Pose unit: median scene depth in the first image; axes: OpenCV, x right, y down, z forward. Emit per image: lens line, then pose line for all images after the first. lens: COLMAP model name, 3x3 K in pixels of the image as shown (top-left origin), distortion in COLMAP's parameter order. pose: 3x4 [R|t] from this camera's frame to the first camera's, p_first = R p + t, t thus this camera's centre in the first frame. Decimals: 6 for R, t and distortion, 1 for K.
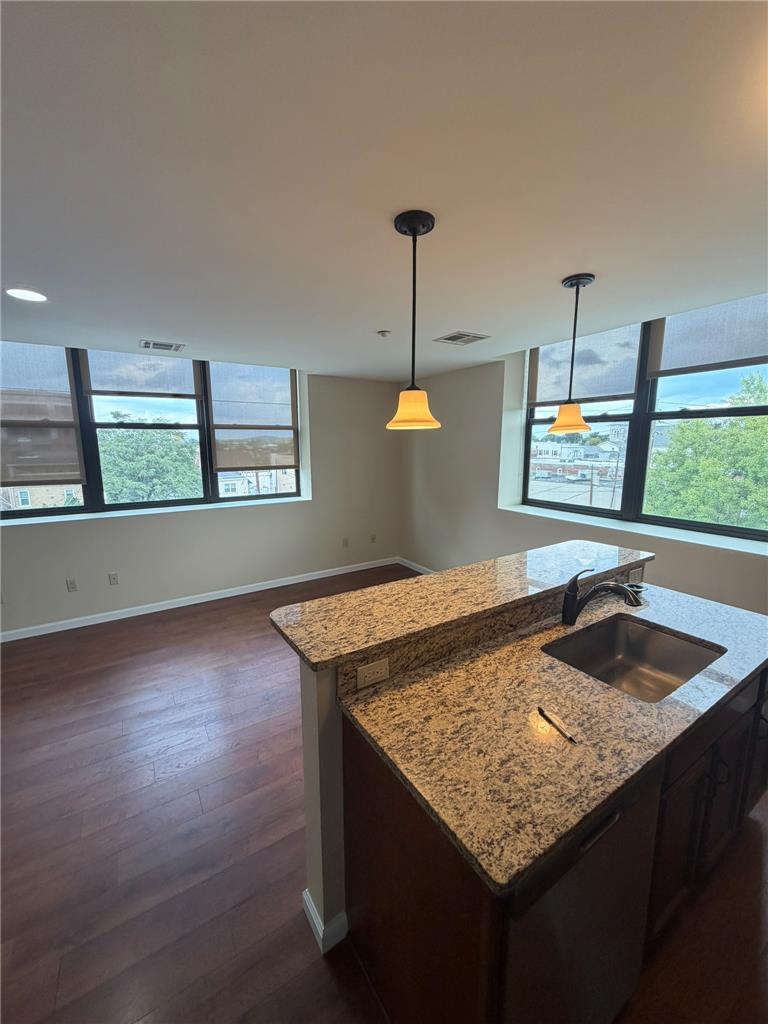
lens RADIAL K [[408.0, 0, 384.1], [0, 408.0, 509.9], [0, 0, 1]] dist [0.000008, 0.000184]
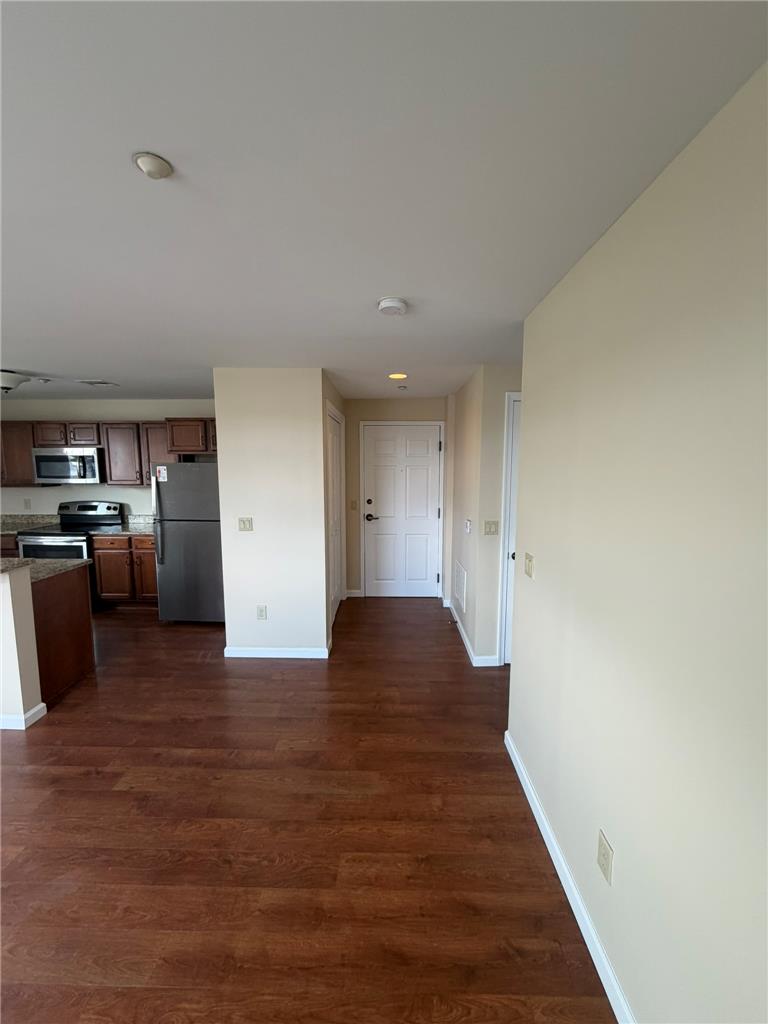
lens RADIAL K [[408.0, 0, 384.0], [0, 408.0, 507.3], [0, 0, 1]] dist [-0.000324, 0.000170]
pose [[-0.833360, -0.058582, 0.549618, -1.892347], [0.095035, 0.964373, 0.246885, -0.174028], [-0.544500, 0.257977, -0.798103, 1.047140]]
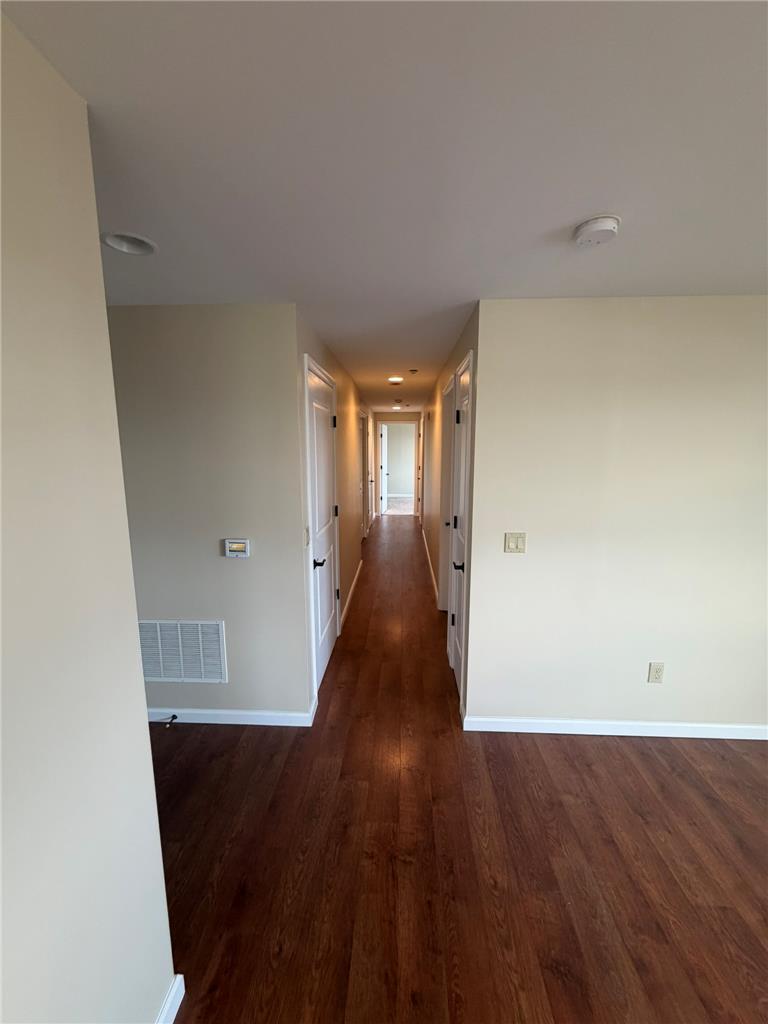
lens RADIAL K [[408.0, 0, 384.1], [0, 408.0, 509.9], [0, 0, 1]] dist [0.000008, 0.000184]
pose [[-0.577835, 0.132744, -0.805286, -0.423959], [-0.131571, 0.958628, 0.252430, -0.056618], [0.805479, 0.251815, -0.536463, 0.295498]]
